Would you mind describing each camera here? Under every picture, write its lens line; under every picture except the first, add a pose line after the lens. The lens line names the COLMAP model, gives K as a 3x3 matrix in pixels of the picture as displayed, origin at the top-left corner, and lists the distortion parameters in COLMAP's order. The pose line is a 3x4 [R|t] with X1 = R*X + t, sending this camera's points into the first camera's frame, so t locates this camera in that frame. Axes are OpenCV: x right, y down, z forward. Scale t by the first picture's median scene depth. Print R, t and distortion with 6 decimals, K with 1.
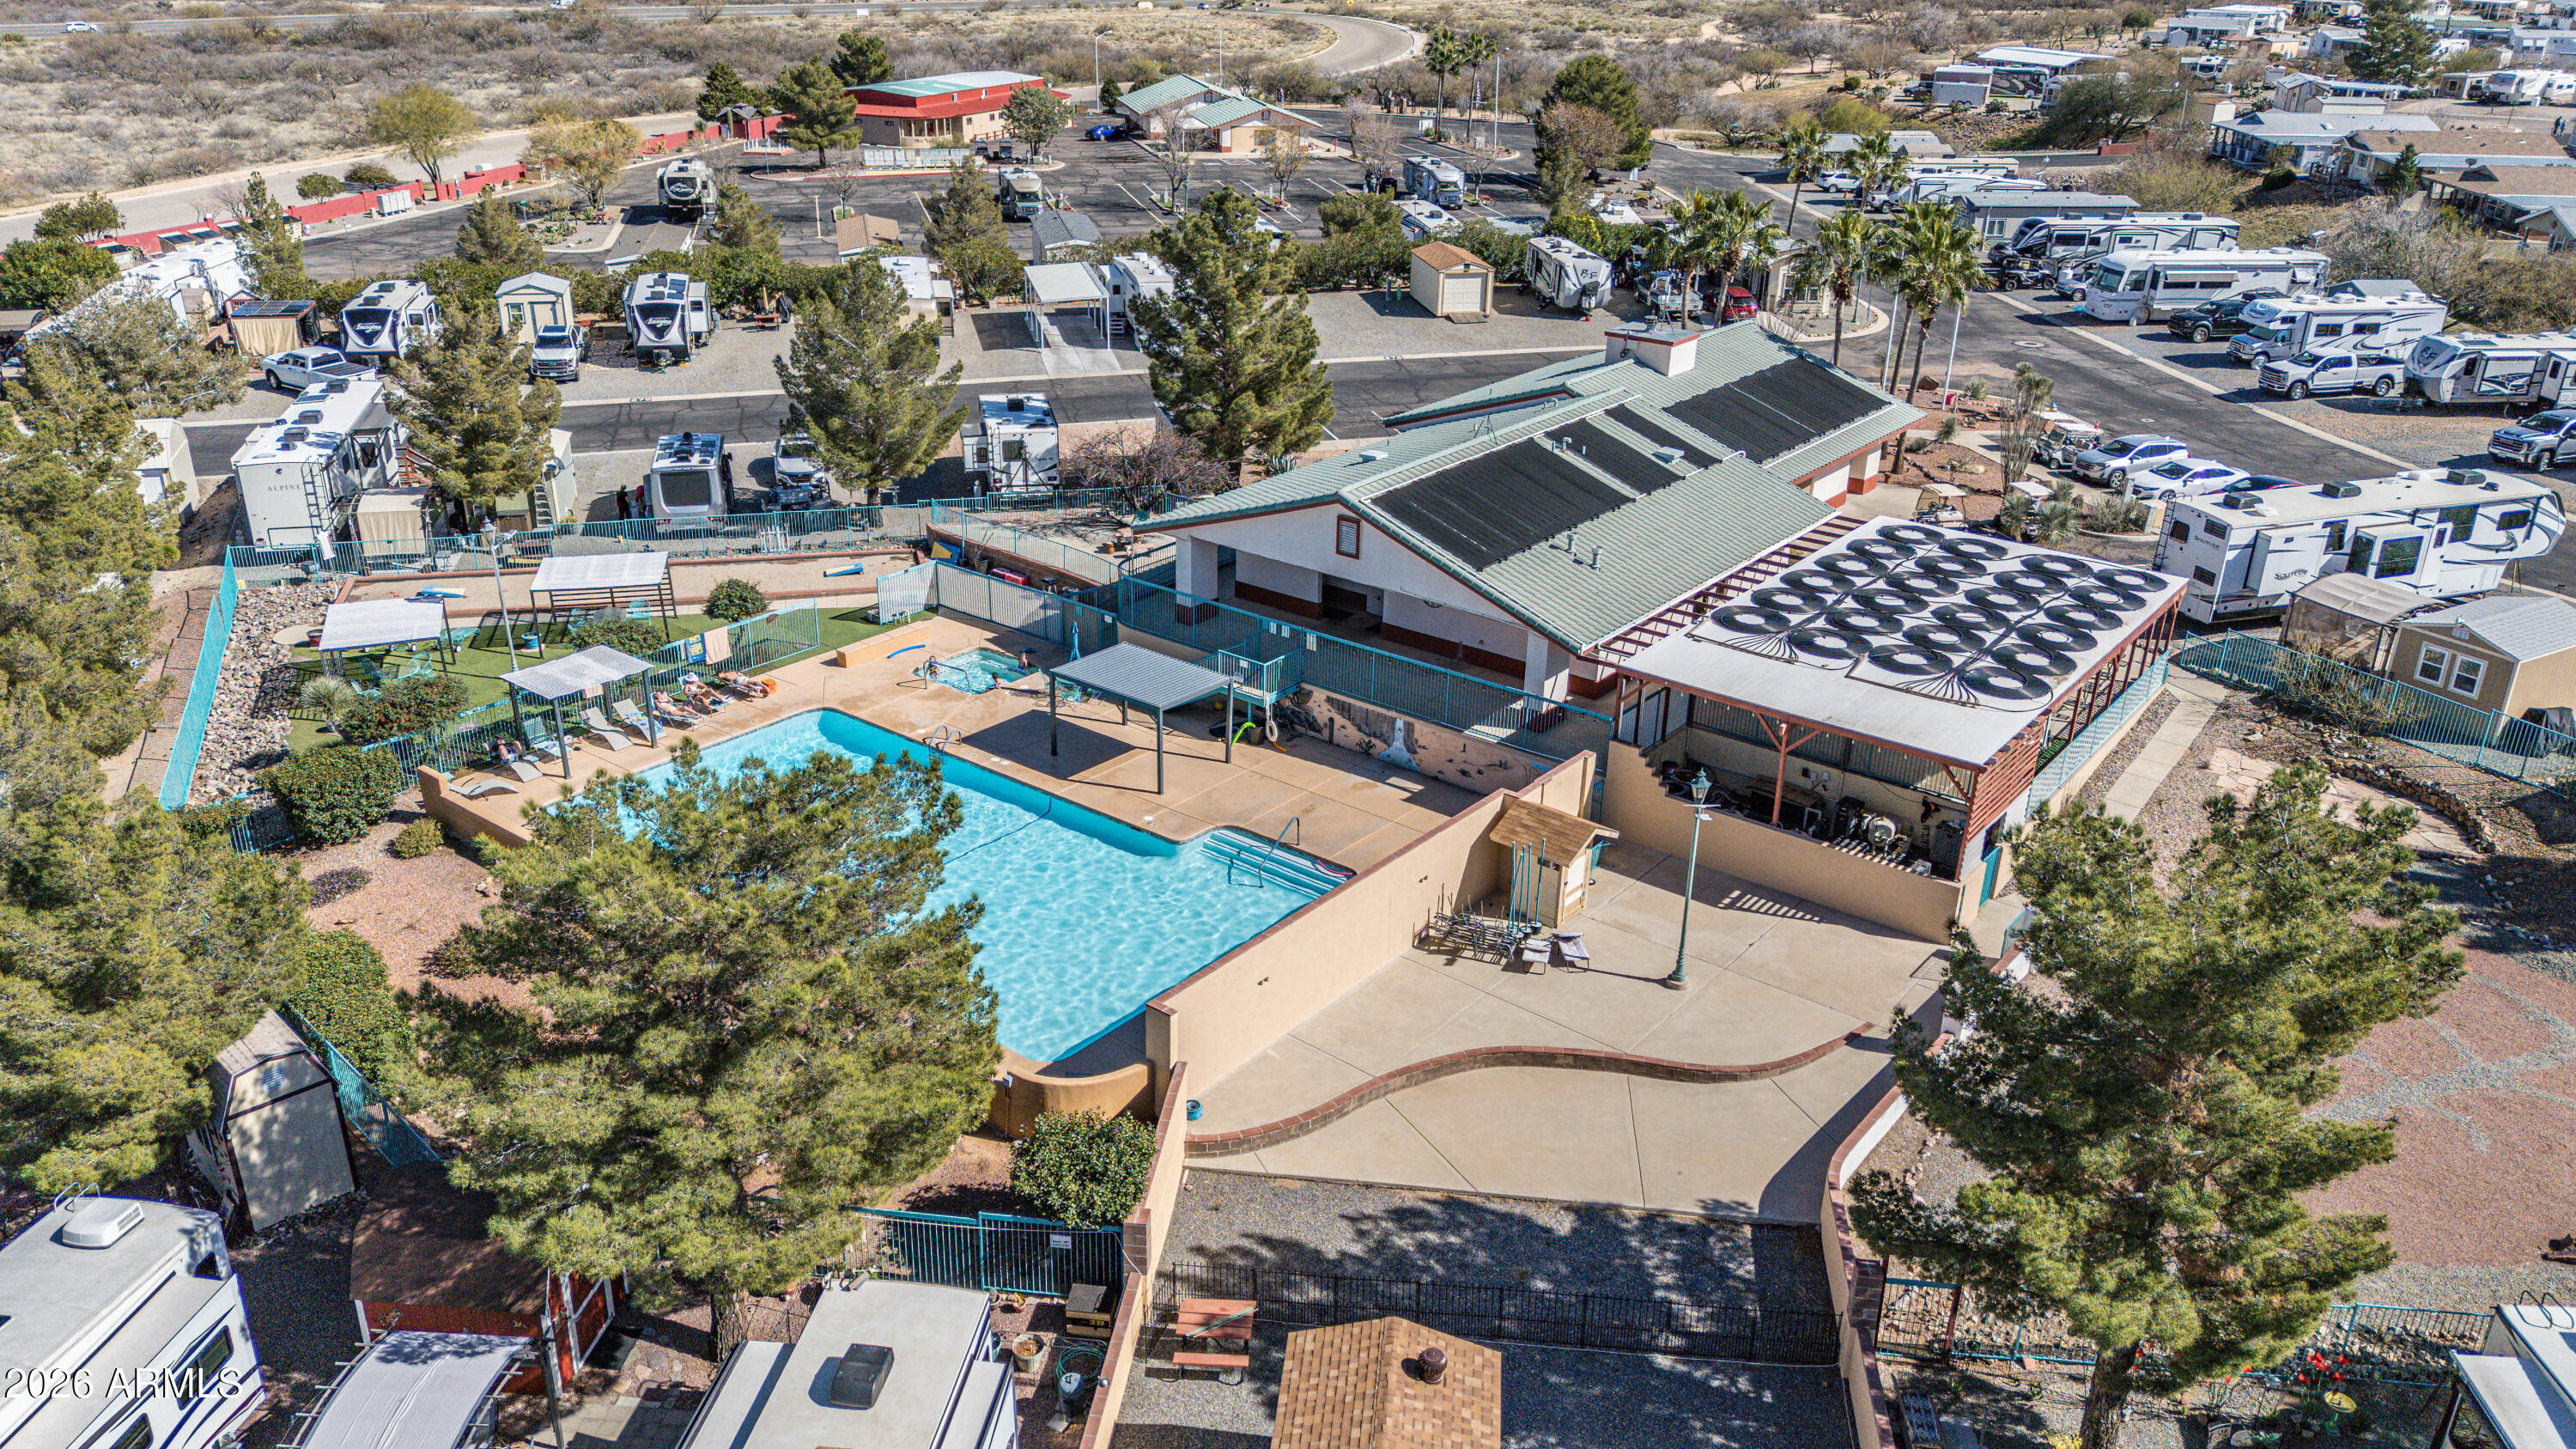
lens RADIAL K [[1849.0, 0, 1288.0], [0, 1849.0, 724.5], [0, 0, 1]] dist [0.056017, -0.060631]
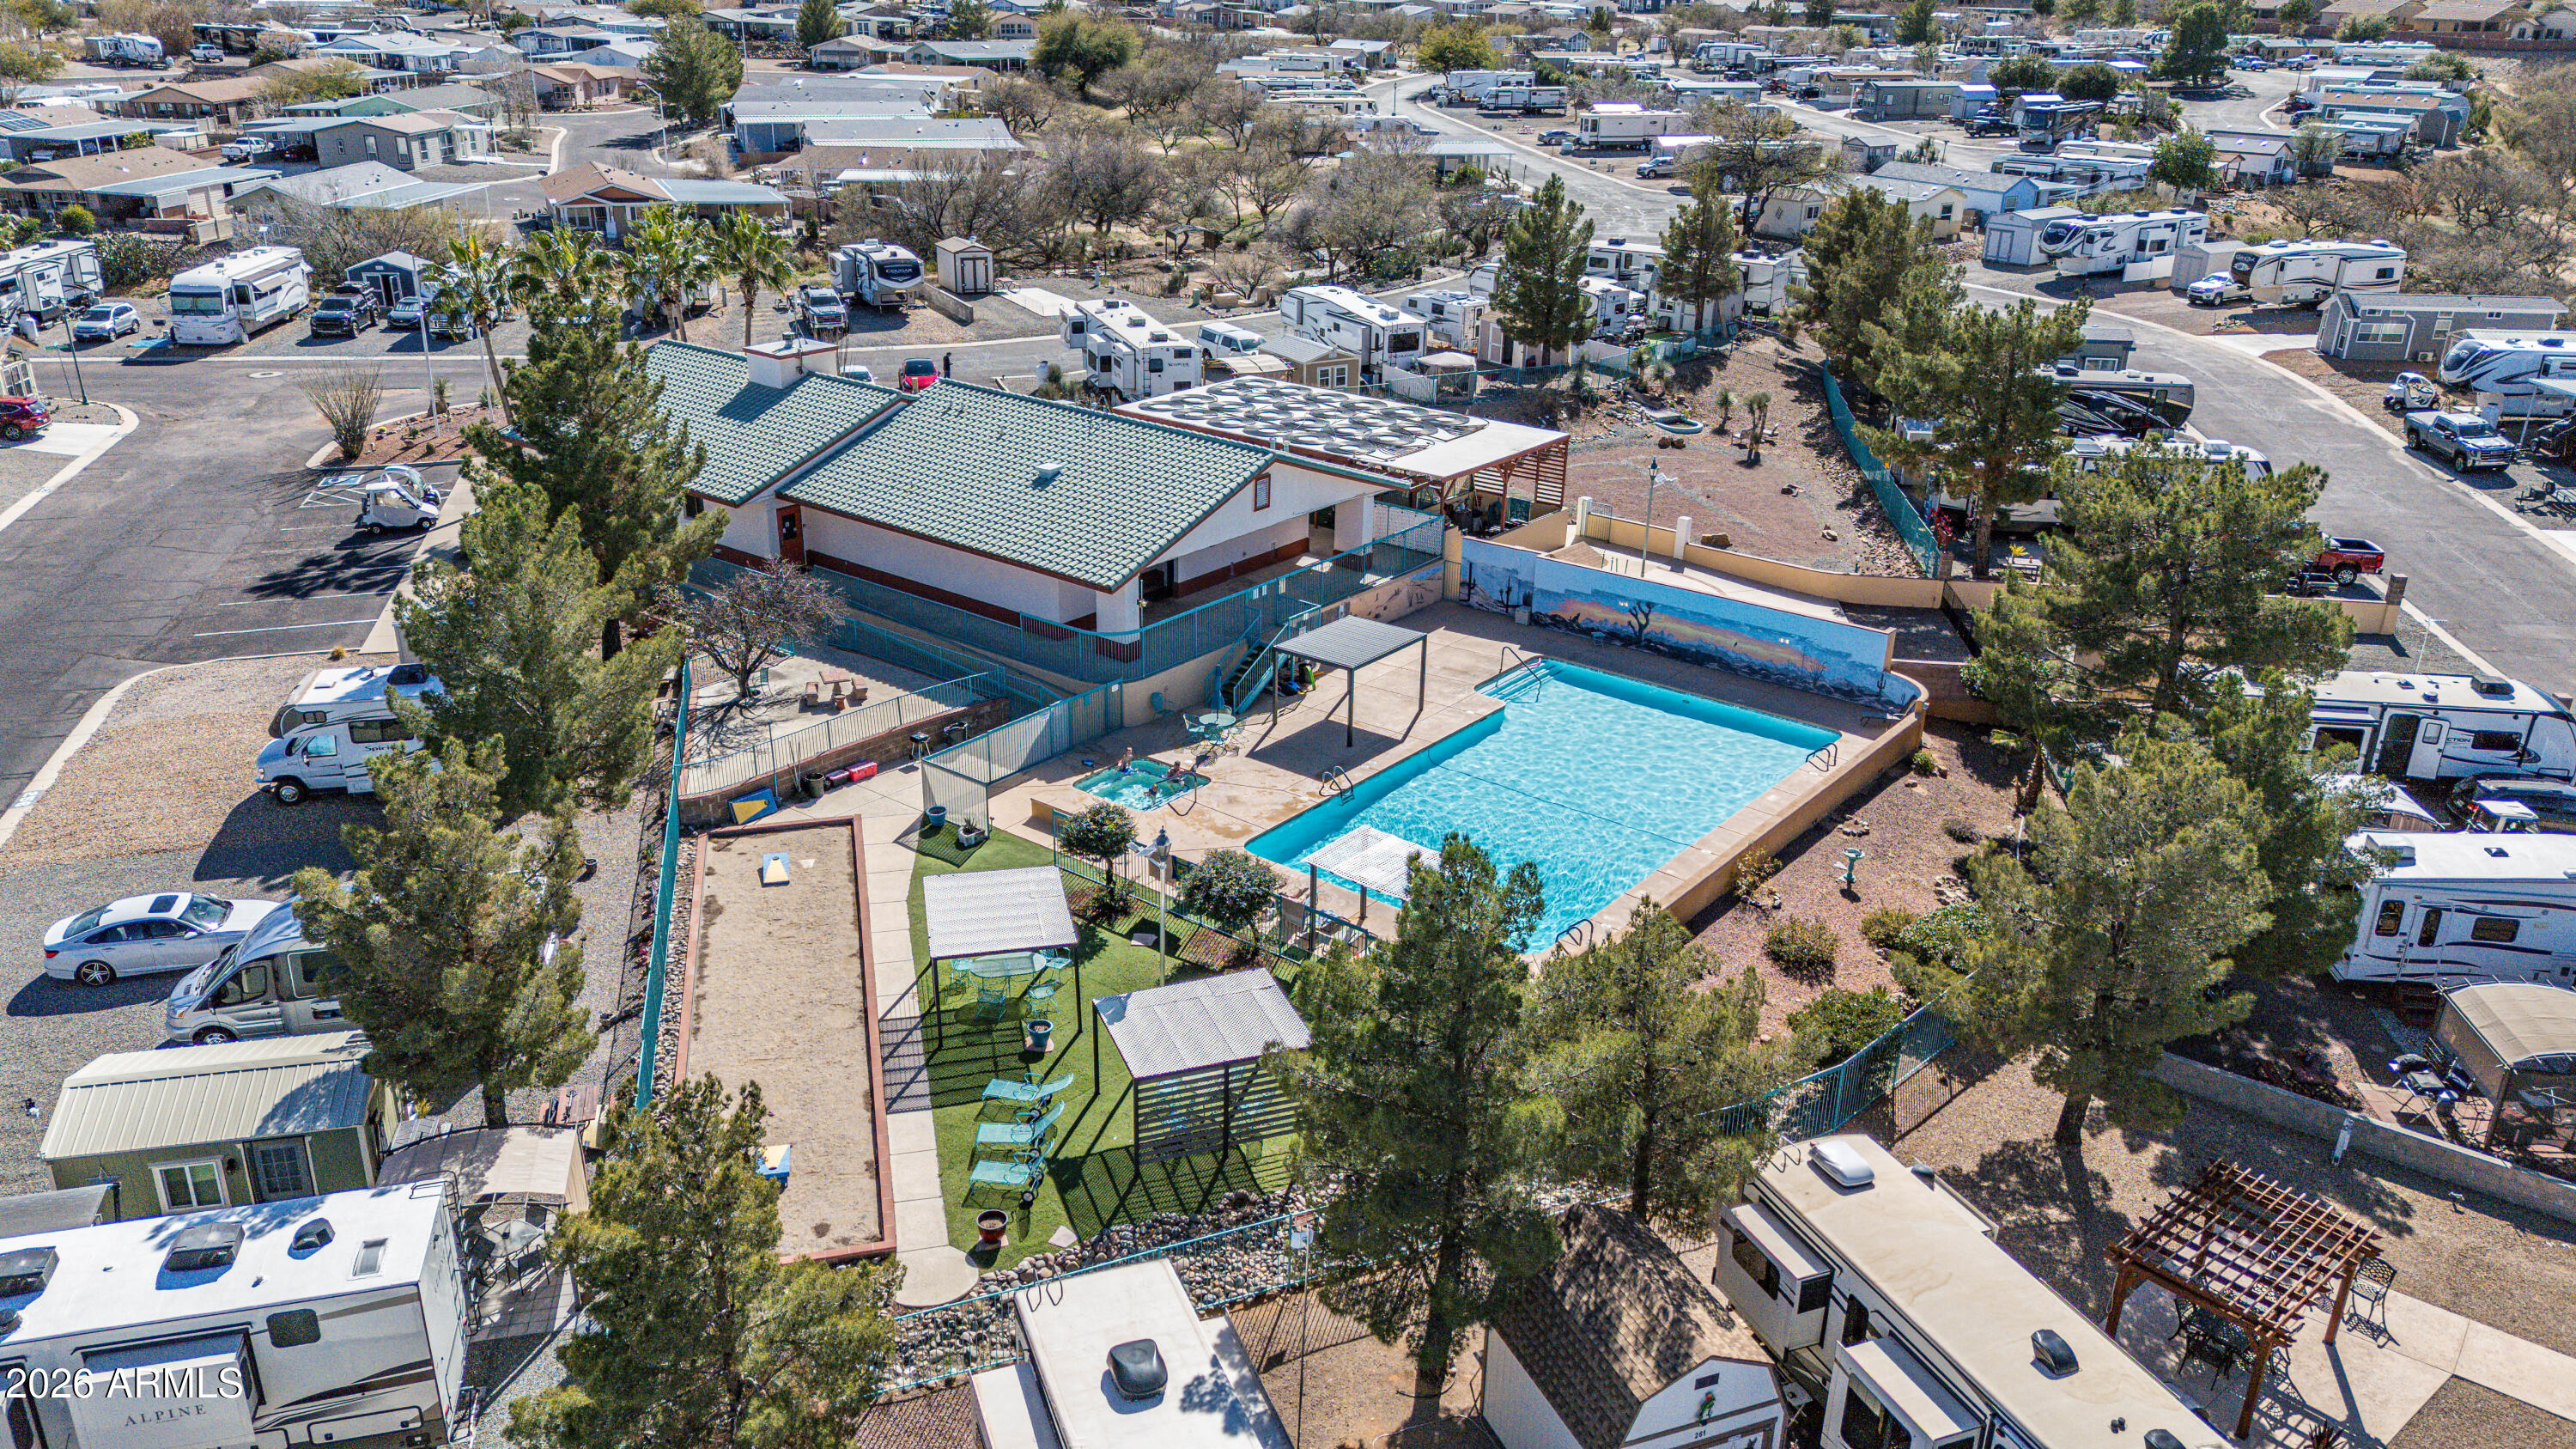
lens RADIAL K [[1849.0, 0, 1288.0], [0, 1849.0, 724.5], [0, 0, 1]] dist [0.056017, -0.060631]
pose [[-0.000262, -0.394797, 0.918768, -1.035104], [0.383975, 0.848299, 0.364626, -0.373576], [-0.923344, 0.352879, 0.151370, 0.808586]]
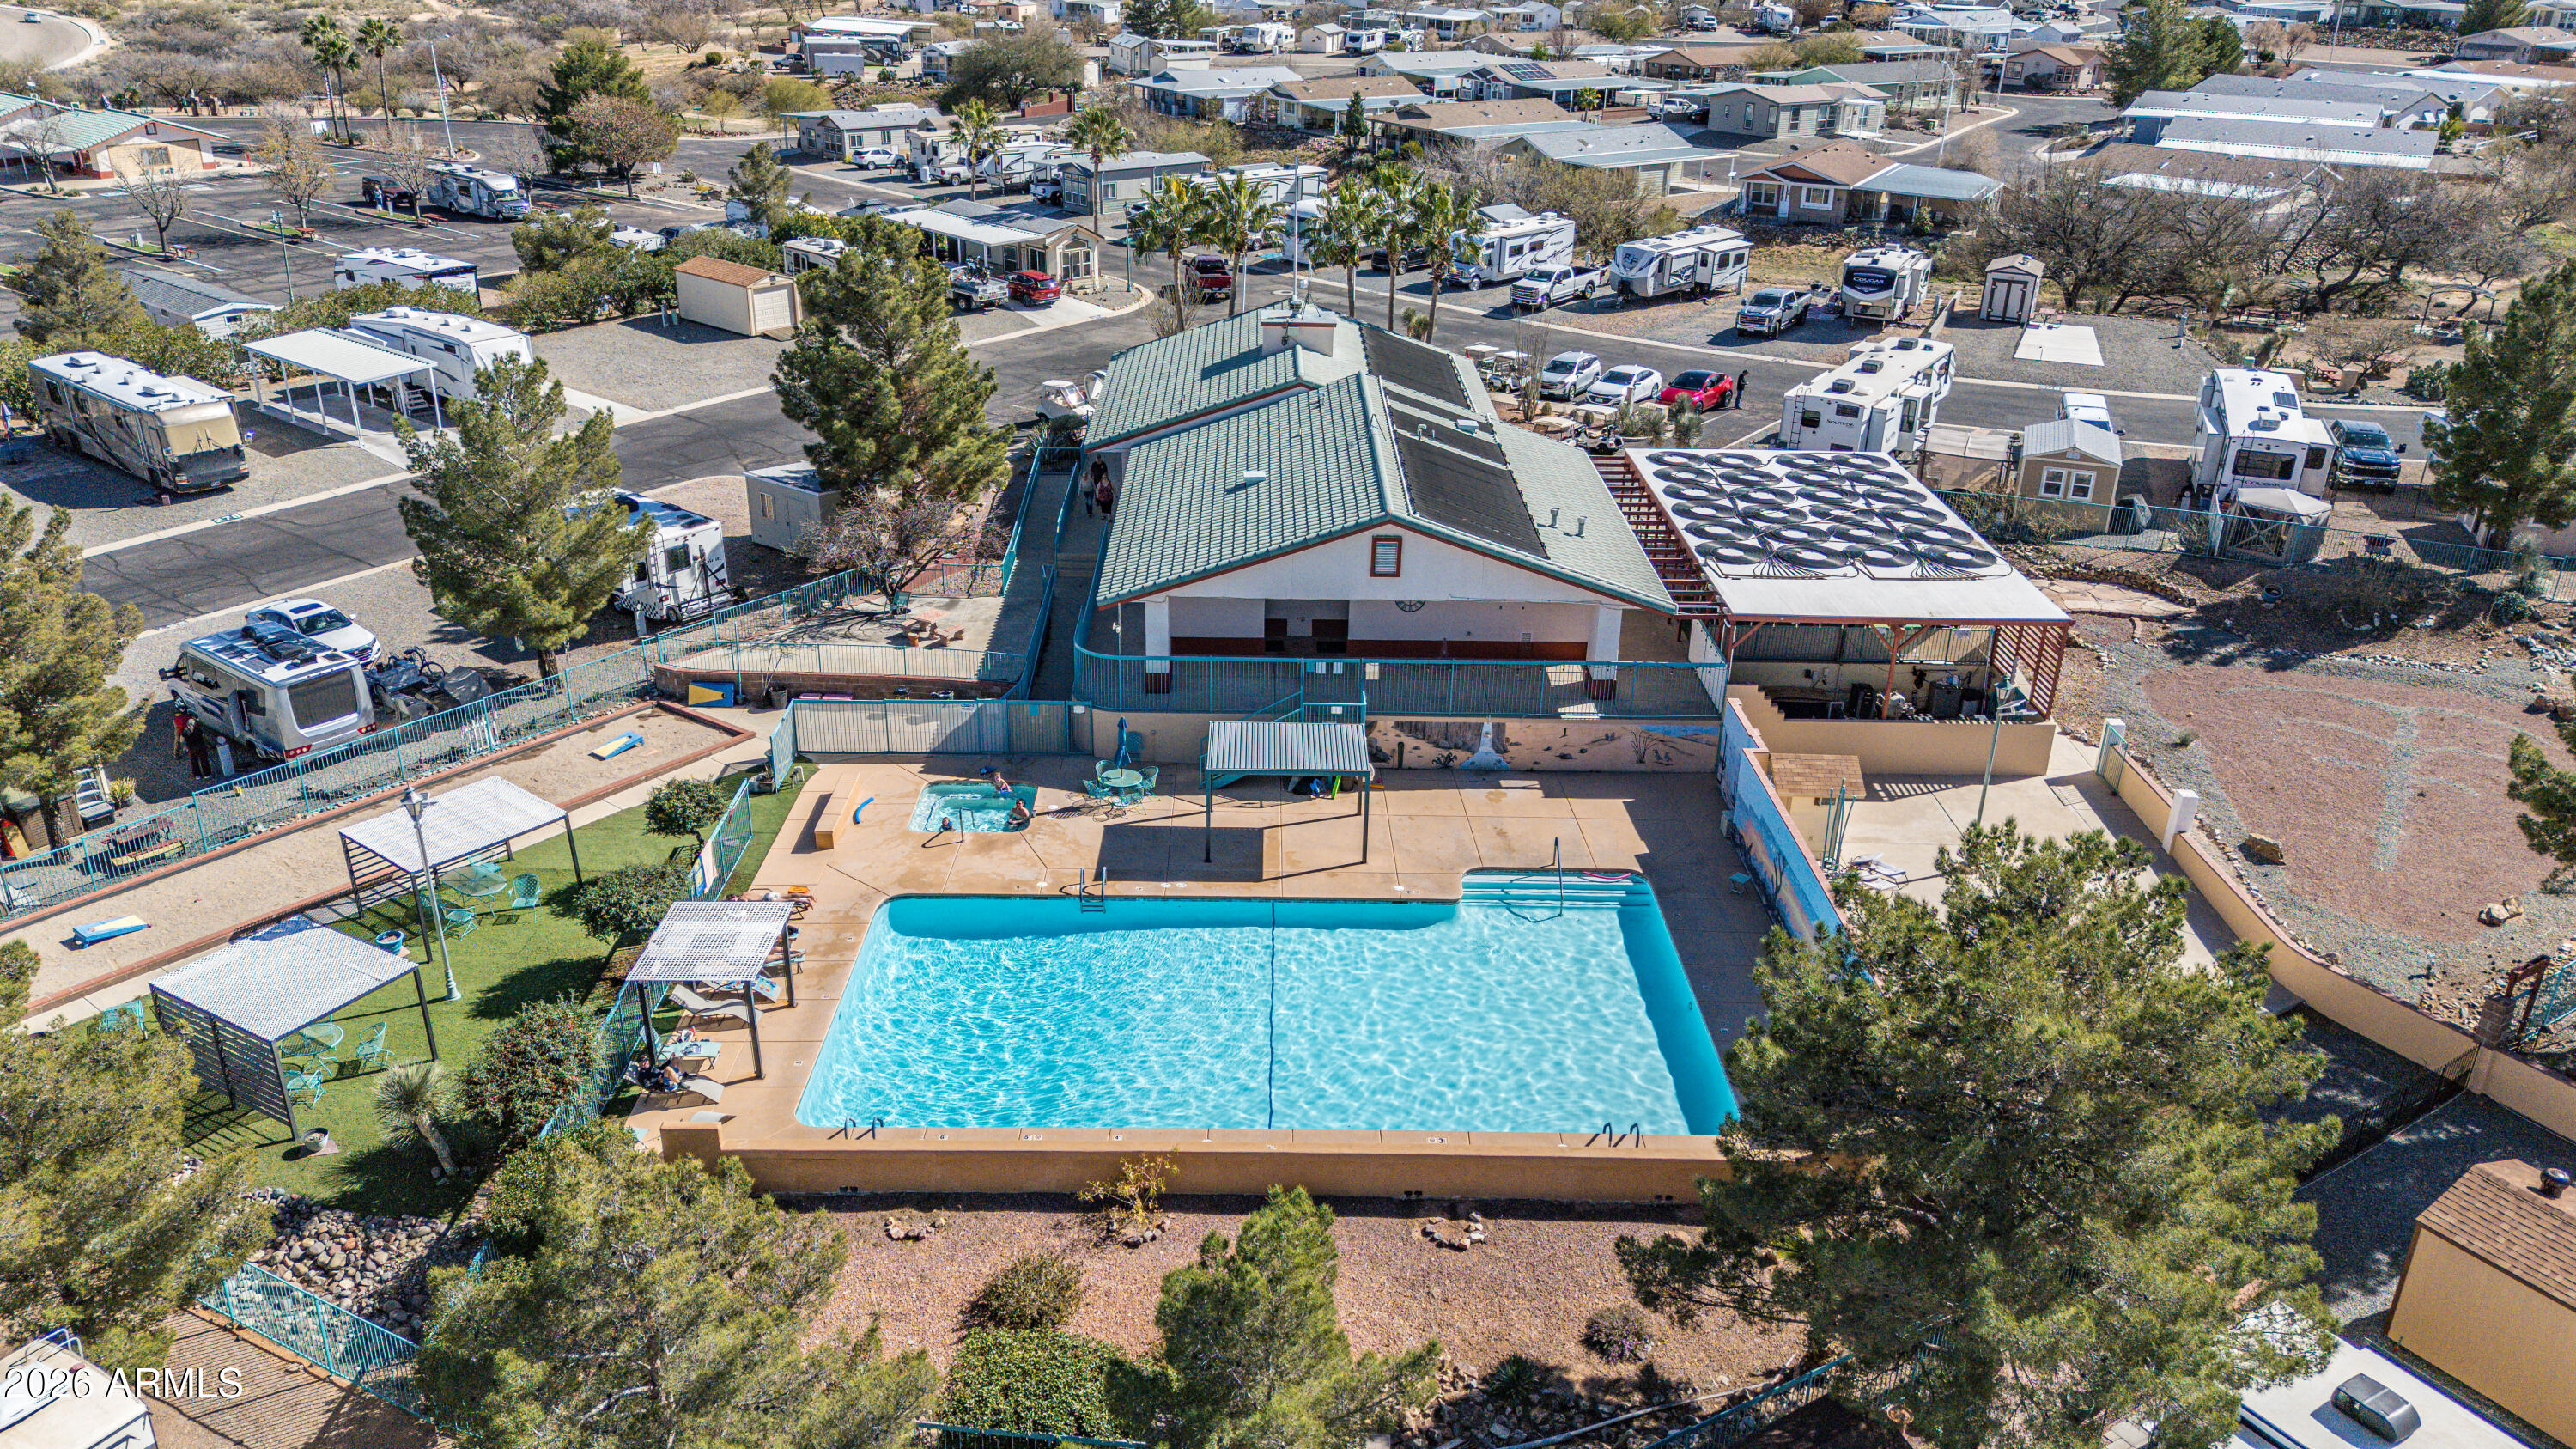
lens RADIAL K [[1849.0, 0, 1288.0], [0, 1849.0, 724.5], [0, 0, 1]] dist [0.056017, -0.060631]
pose [[0.776901, -0.254764, 0.575778, -0.551450], [0.245929, 0.964623, 0.094982, -0.113972], [-0.579607, 0.067809, 0.812070, 0.236421]]
